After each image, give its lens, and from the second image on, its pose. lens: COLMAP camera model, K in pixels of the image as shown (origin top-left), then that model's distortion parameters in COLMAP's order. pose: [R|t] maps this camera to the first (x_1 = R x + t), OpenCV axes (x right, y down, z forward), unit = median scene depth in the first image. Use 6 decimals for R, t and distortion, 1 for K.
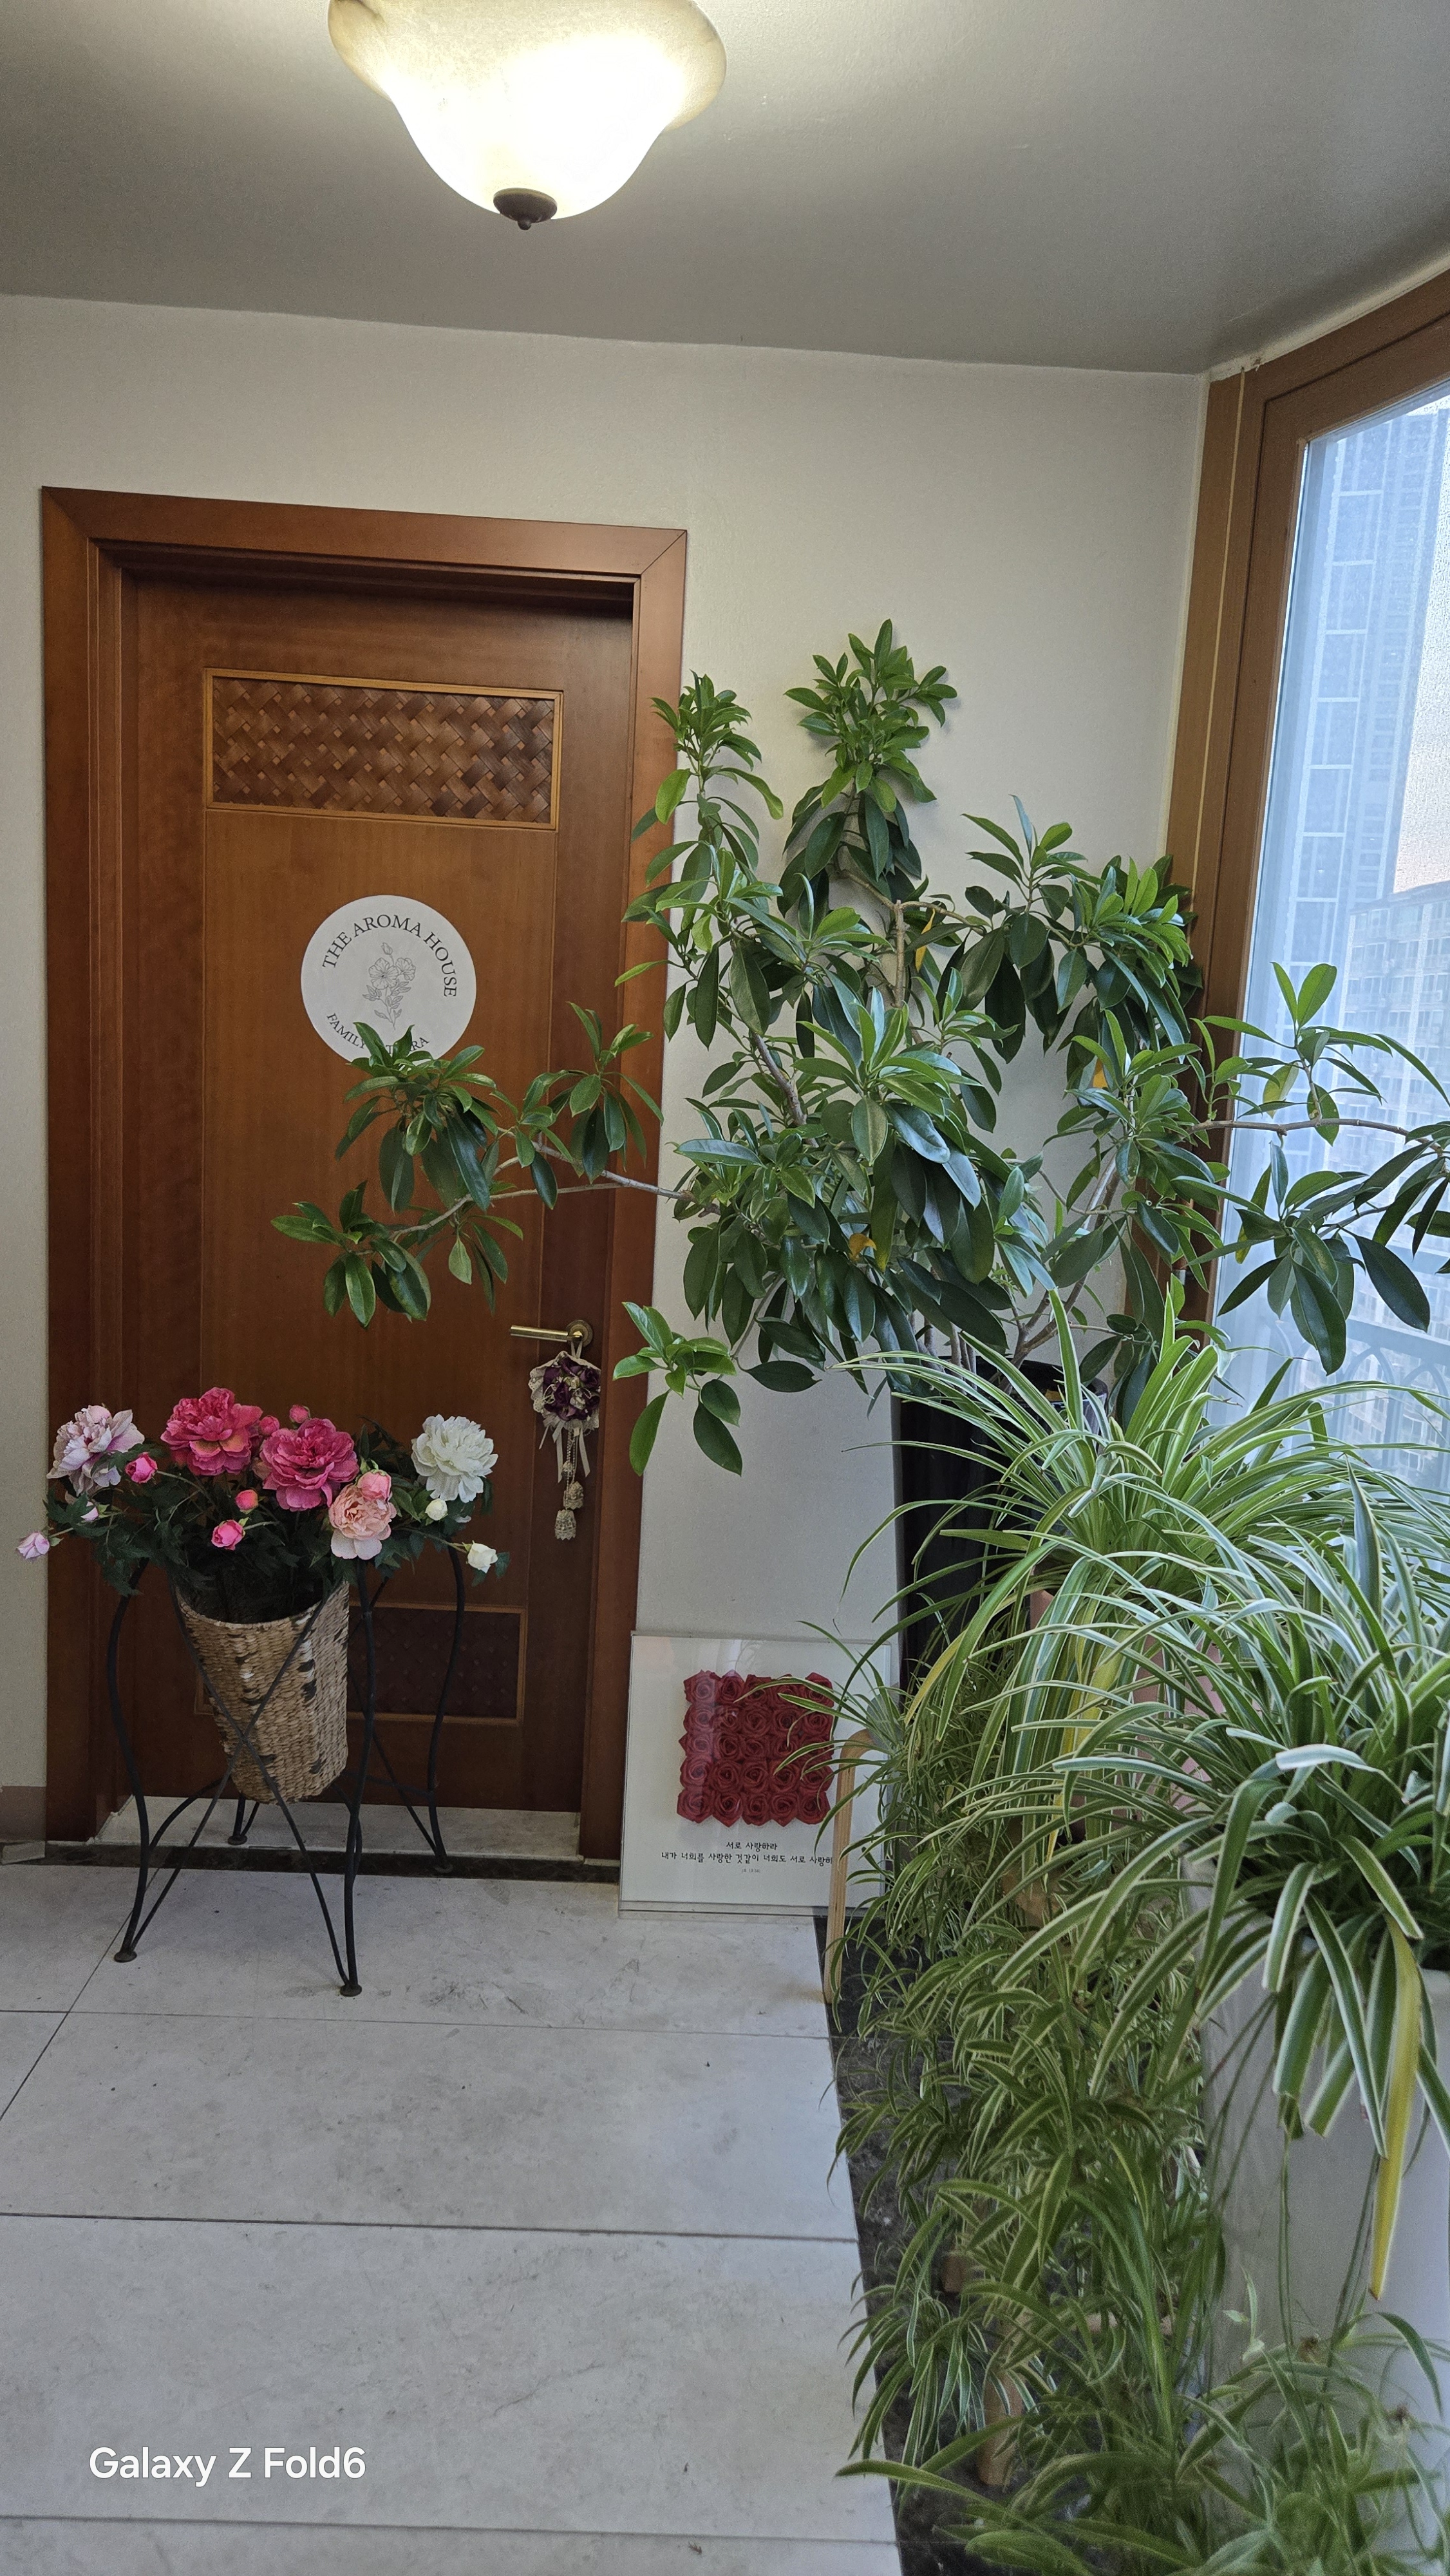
lens RADIAL K [[1688.8, 0, 725.0], [0, 1688.8, 1288.0], [0, 0, 1]] dist [0.083804, -0.000403]
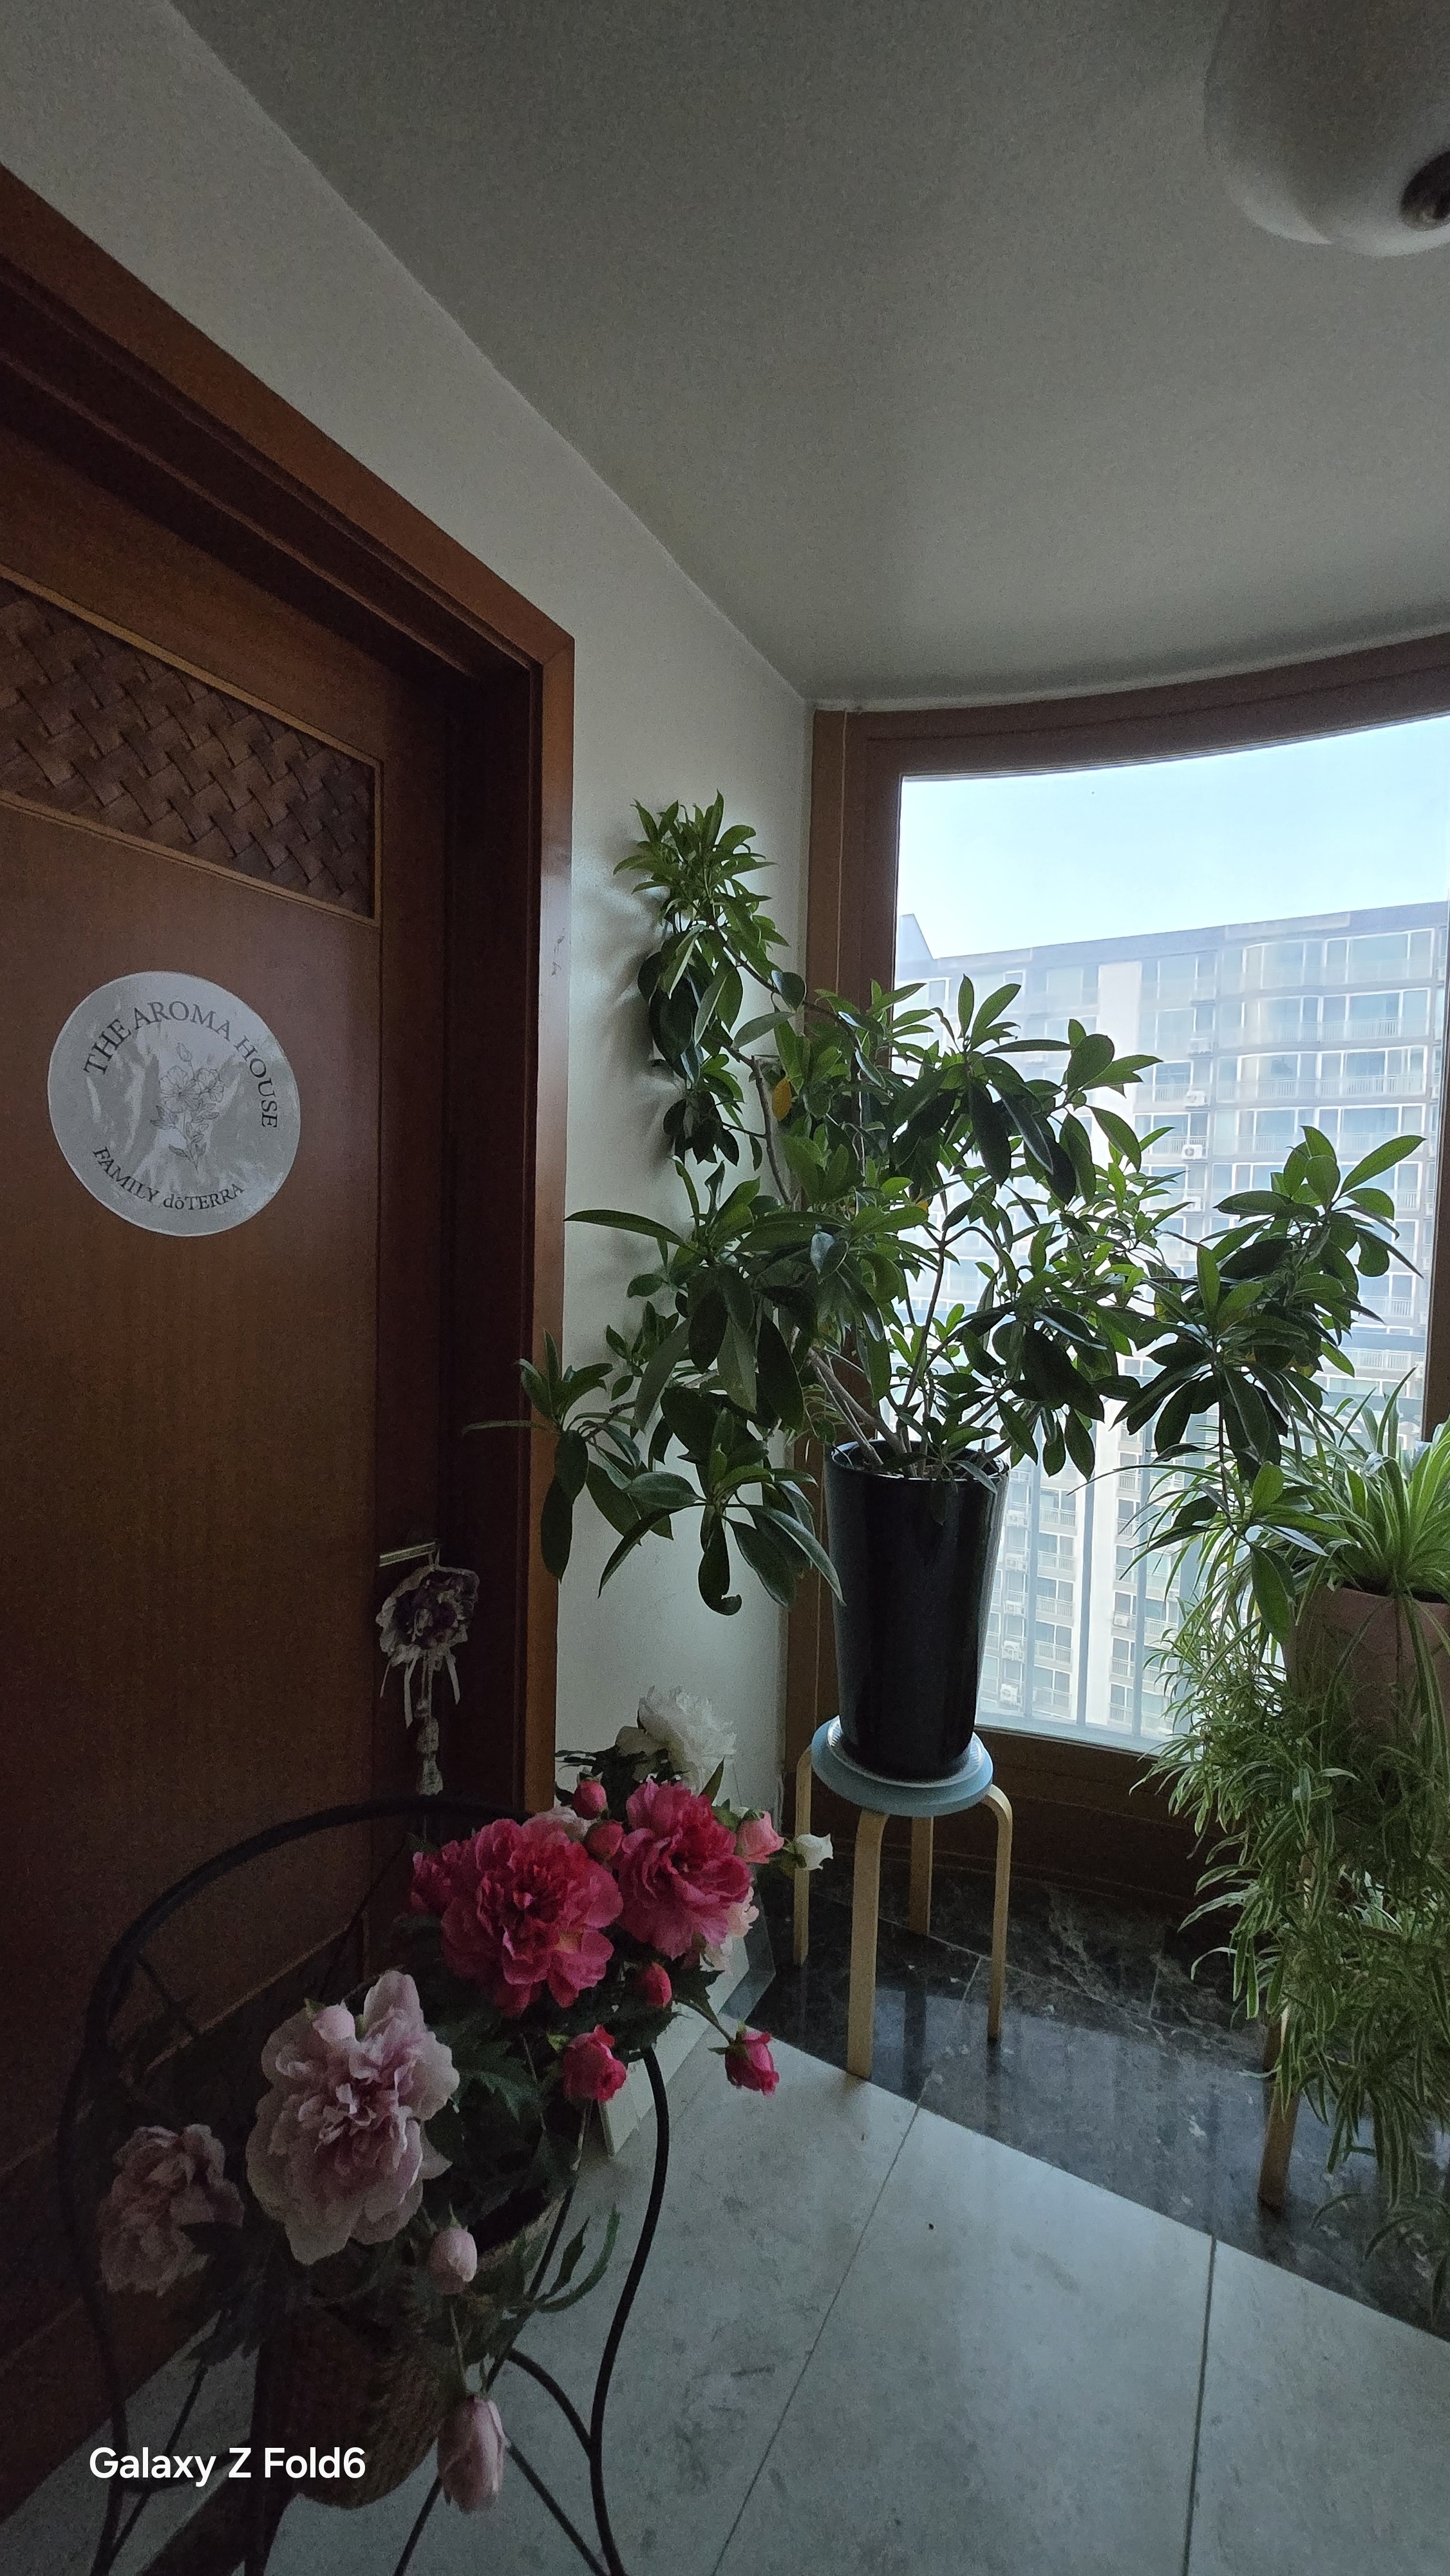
lens RADIAL K [[1043.5, 0, 725.0], [0, 1043.5, 1288.0], [0, 0, 1]] dist [0.002647, 0.000196]
pose [[0.508448, -0.086077, 0.856780, -0.533125], [0.137174, 0.990382, 0.018095, -0.103330], [-0.850096, 0.108328, 0.515365, 0.737438]]
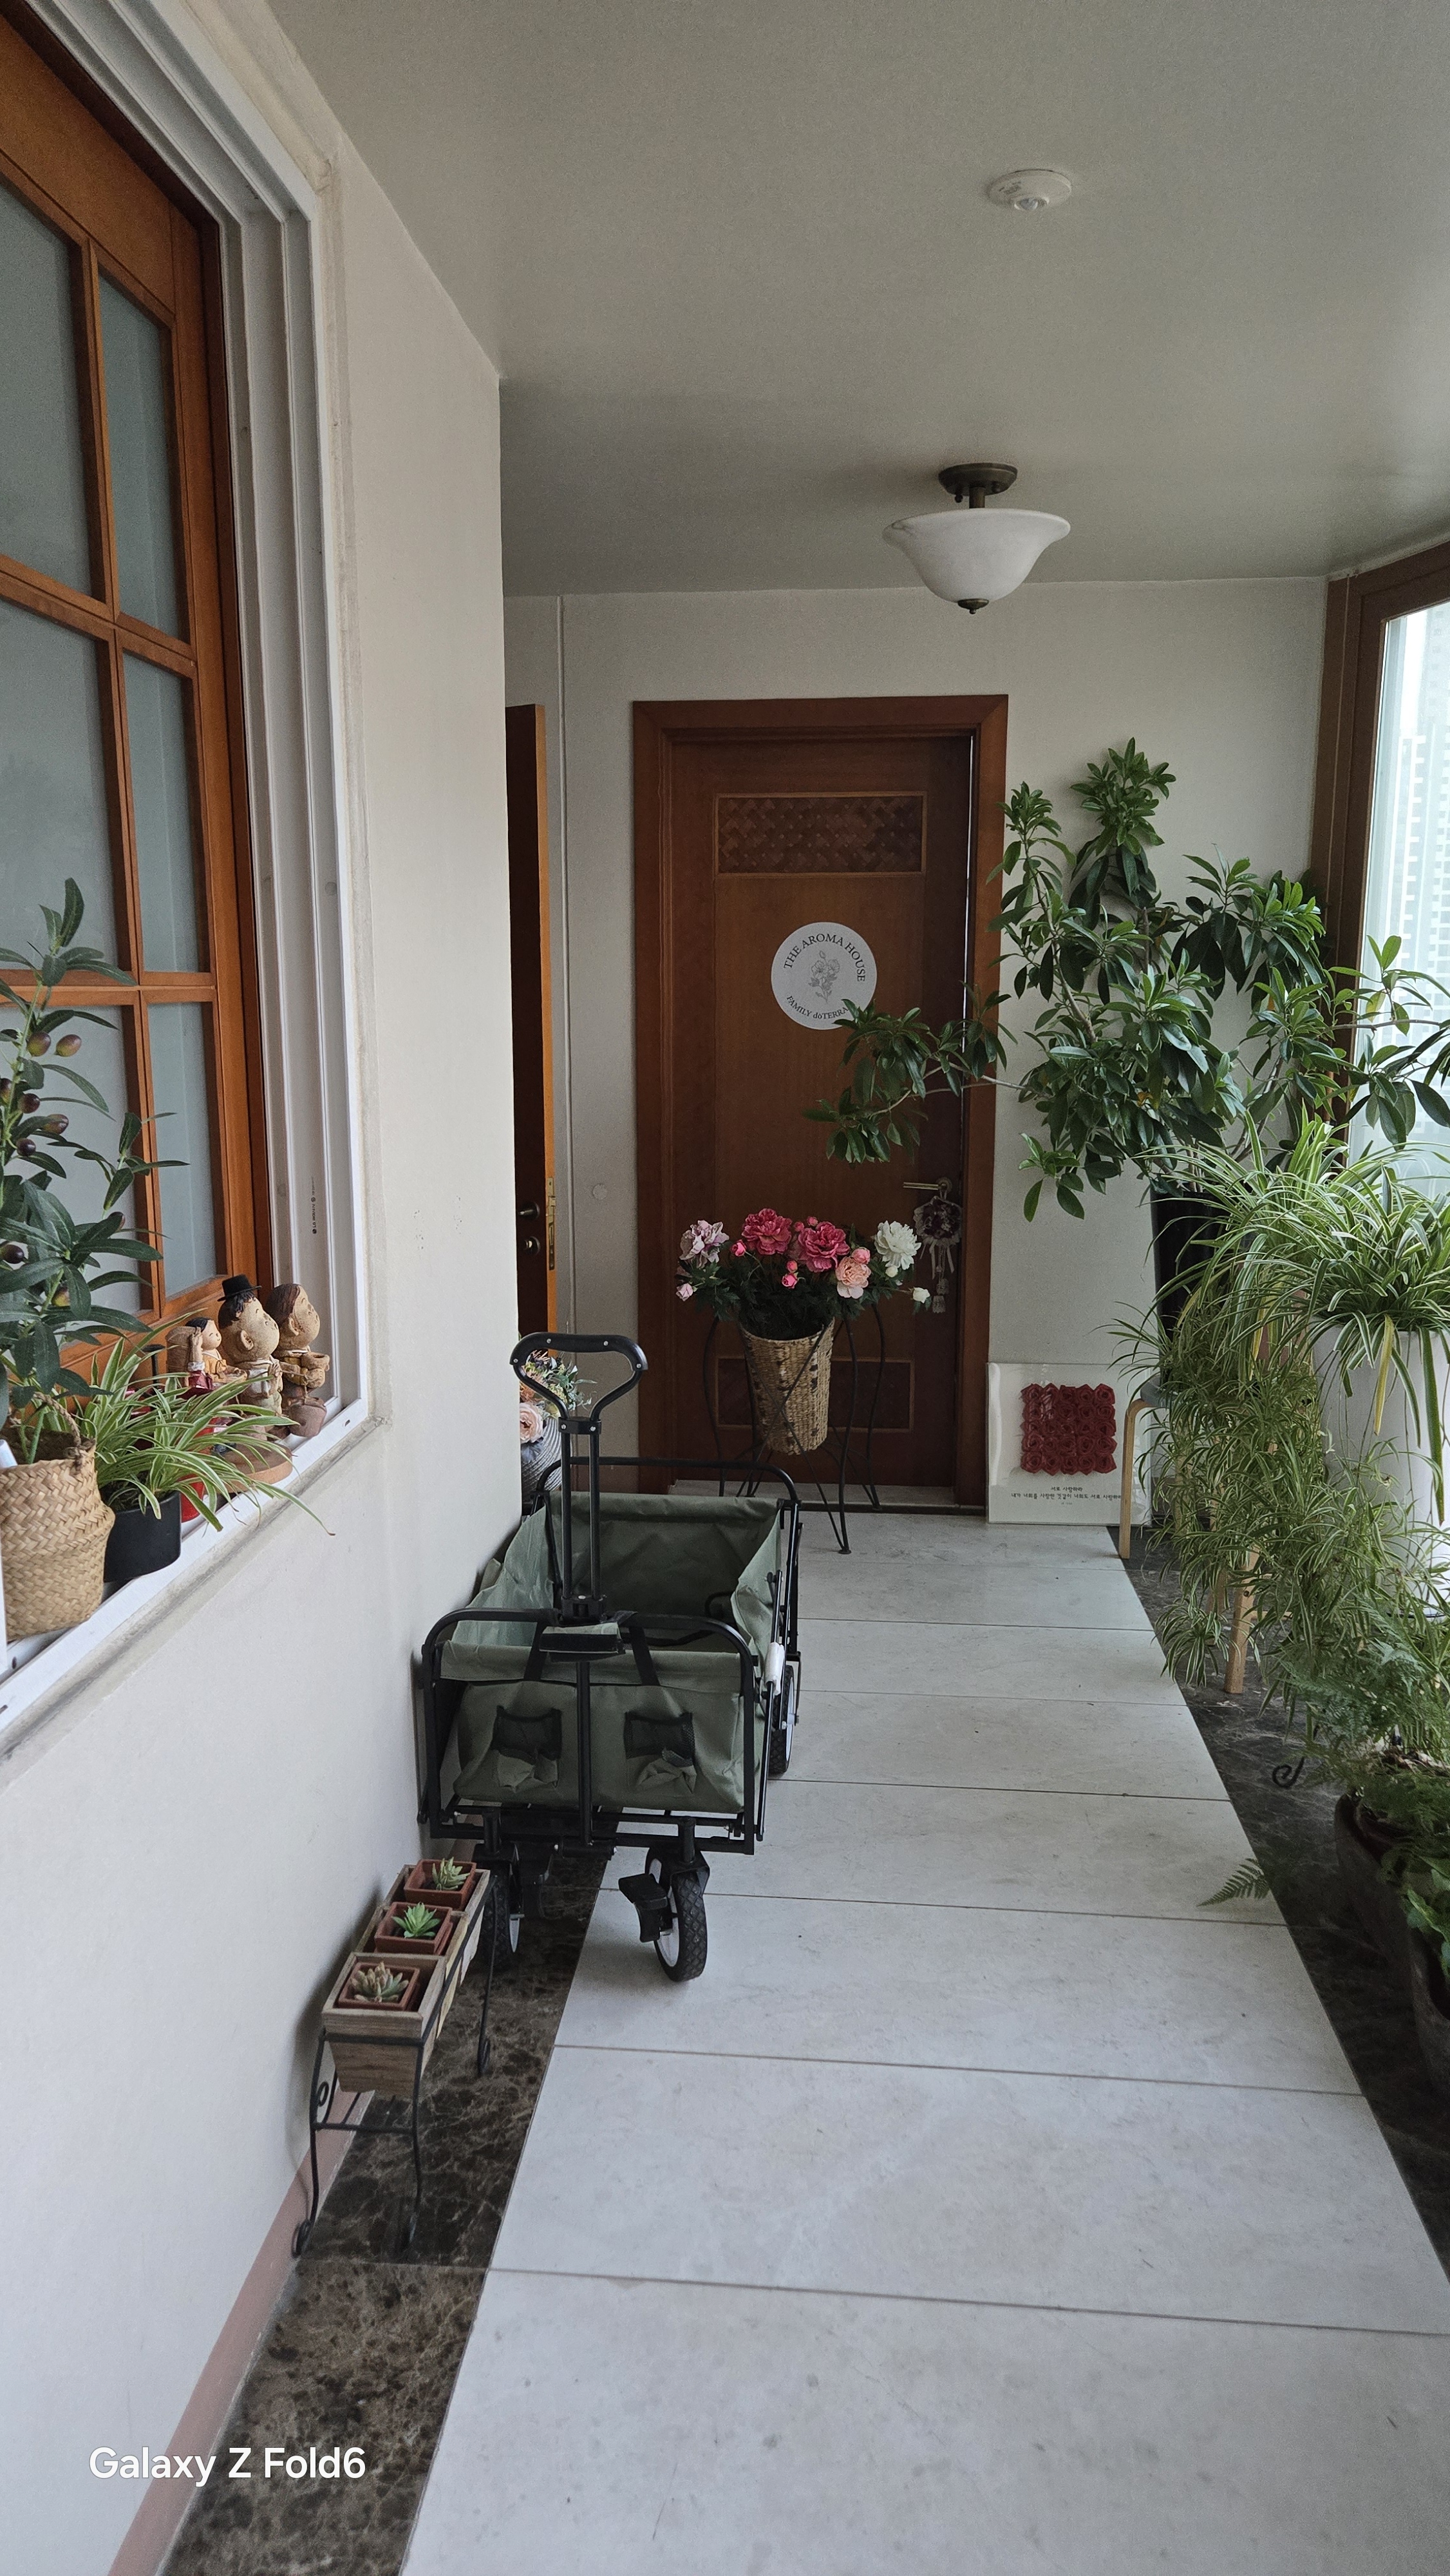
lens RADIAL K [[1688.8, 0, 725.0], [0, 1688.8, 1288.0], [0, 0, 1]] dist [0.083804, -0.000403]
pose [[0.993647, -0.036588, -0.106430, -0.152036], [0.038595, 0.999113, 0.016860, 0.108659], [0.105719, -0.020860, 0.994177, -0.766058]]
